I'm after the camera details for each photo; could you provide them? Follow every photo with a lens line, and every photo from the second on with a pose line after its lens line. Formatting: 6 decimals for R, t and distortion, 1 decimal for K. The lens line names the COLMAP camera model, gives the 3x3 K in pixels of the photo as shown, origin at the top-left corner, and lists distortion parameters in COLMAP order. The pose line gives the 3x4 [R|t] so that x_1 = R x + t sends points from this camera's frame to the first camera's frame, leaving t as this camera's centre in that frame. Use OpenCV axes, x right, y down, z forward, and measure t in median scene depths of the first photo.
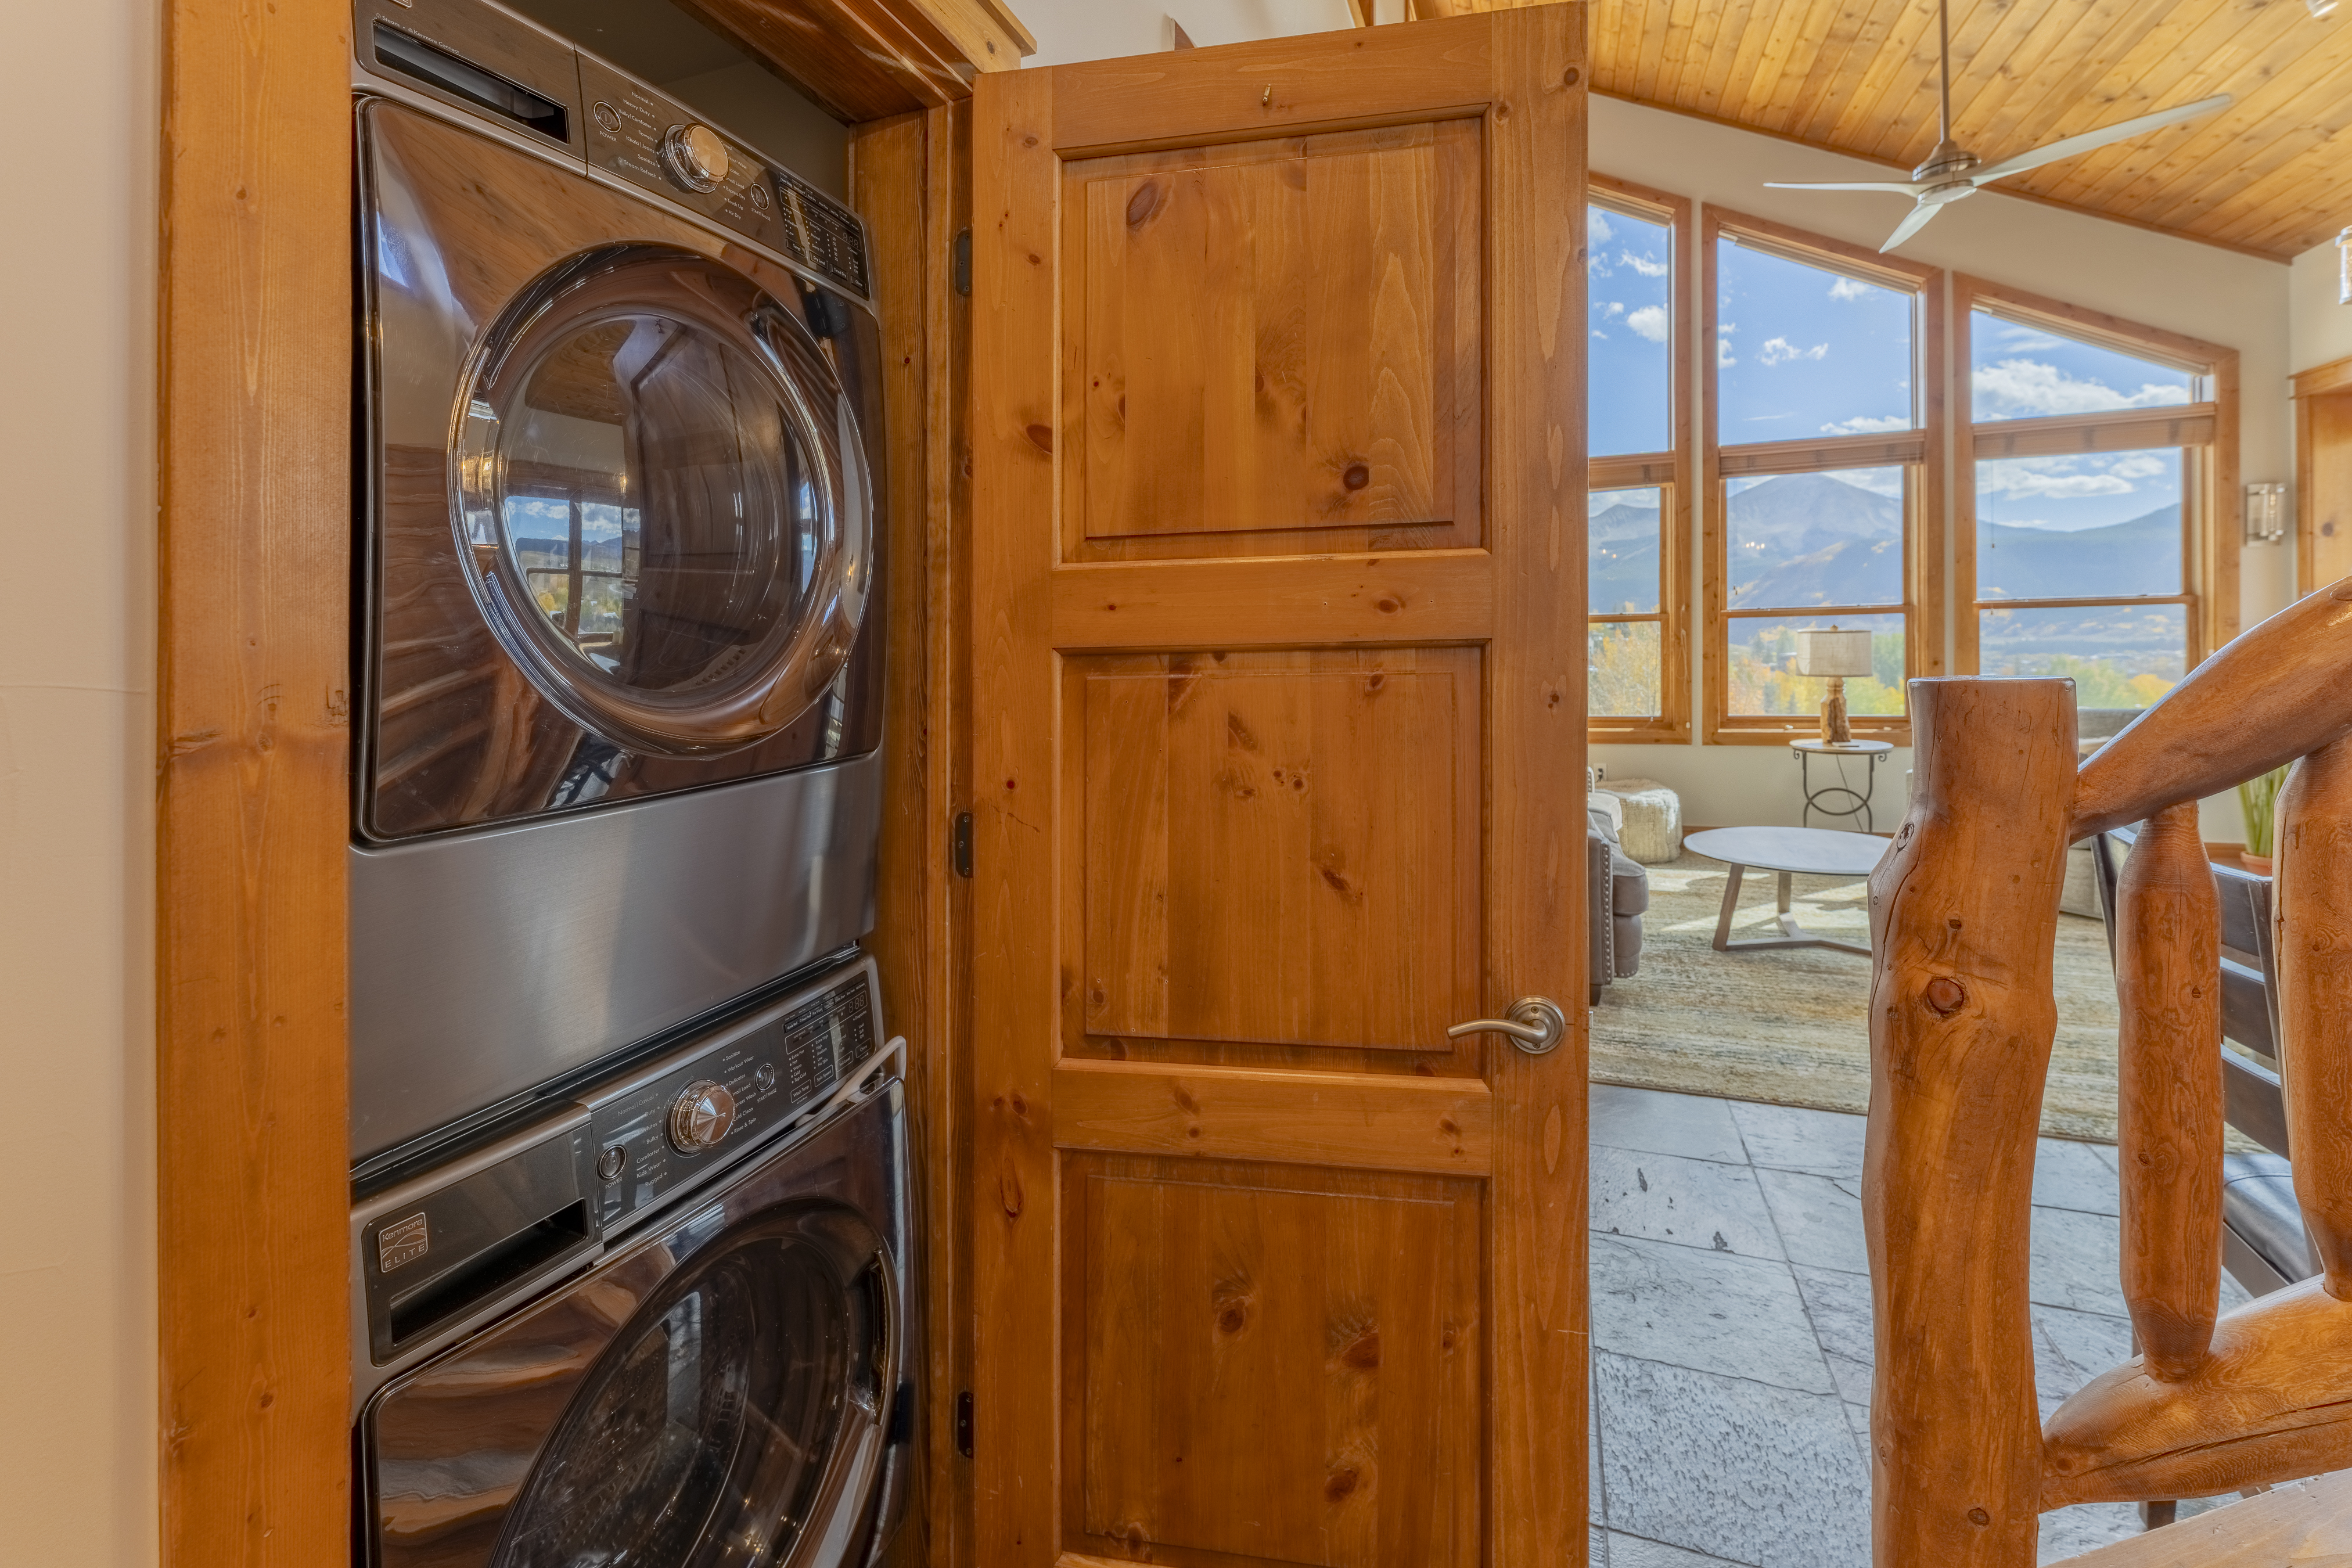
lens RADIAL K [[998.3, 0, 1152.8], [0, 998.3, 654.7], [0, 0, 1]] dist [-0.001074, -0.000226]
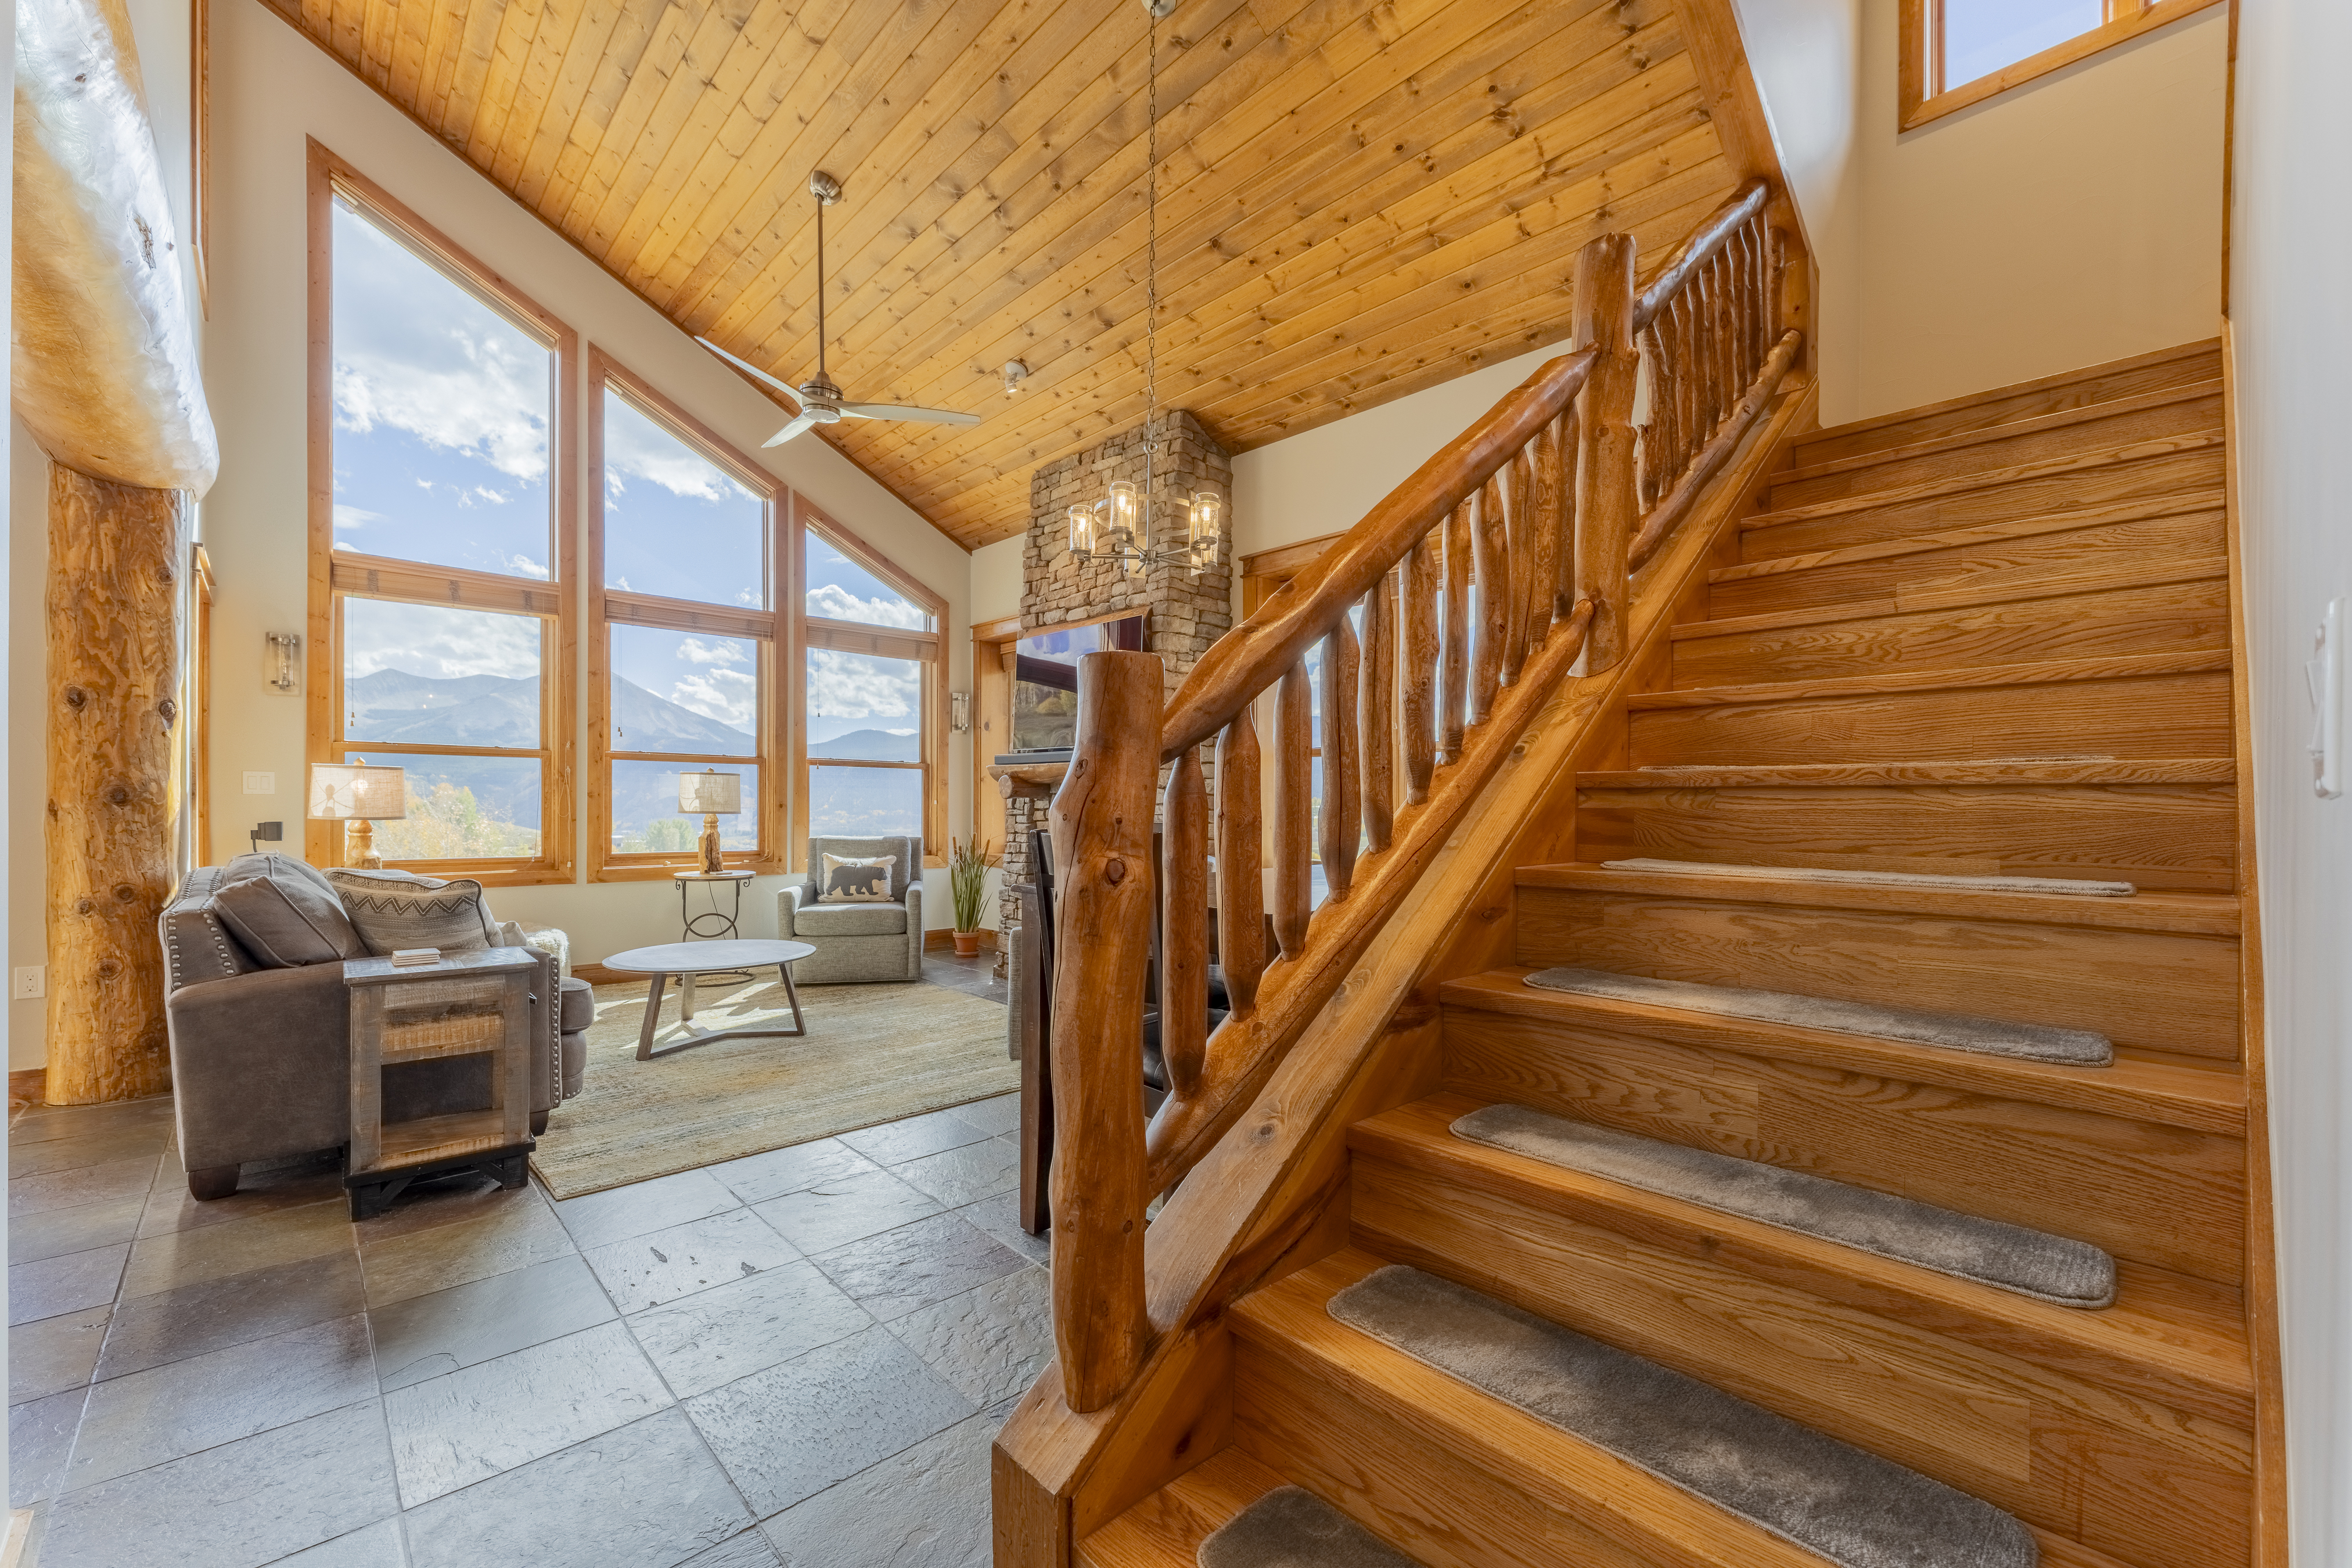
lens RADIAL K [[952.7, 0, 1176.4], [0, 952.7, 842.4], [0, 0, 1]] dist [0.001697, -0.000270]
pose [[0.429705, -0.002877, 0.902965, -0.067305], [-0.000390, 0.999994, 0.003372, 0.050335], [-0.902969, -0.001801, 0.429701, 0.057186]]
